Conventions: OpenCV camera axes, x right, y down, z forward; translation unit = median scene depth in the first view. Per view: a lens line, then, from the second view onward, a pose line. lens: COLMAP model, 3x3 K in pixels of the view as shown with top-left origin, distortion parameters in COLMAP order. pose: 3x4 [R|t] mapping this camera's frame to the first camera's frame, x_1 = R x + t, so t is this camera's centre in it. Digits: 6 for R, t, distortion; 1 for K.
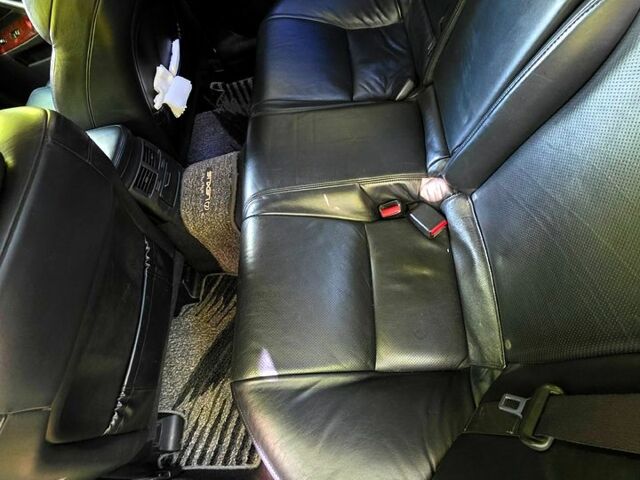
lens RADIAL K [[337.5, 0, 320.5], [0, 337.5, 239.5], [0, 0, 1]] dist [0.005535, 0.000260]
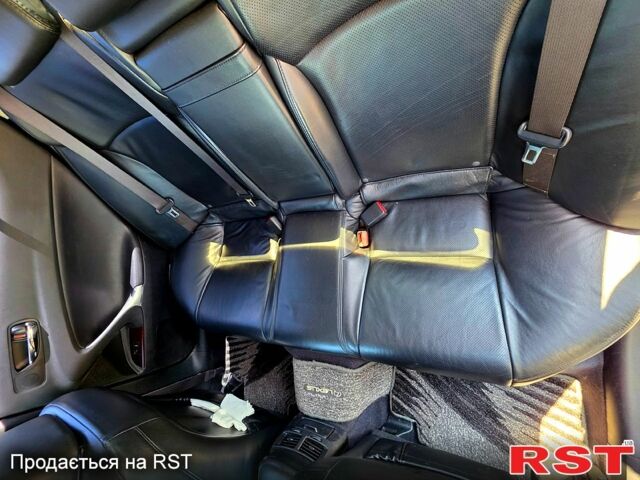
lens RADIAL K [[257.9, 0, 320.5], [0, 257.9, 240.7], [0, 0, 1]] dist [-0.002293, -0.000089]
pose [[0.139496, -0.941433, 0.306995, -0.124343], [0.988220, 0.112646, -0.103598, -0.126709], [0.062949, 0.317830, 0.946056, -0.001384]]
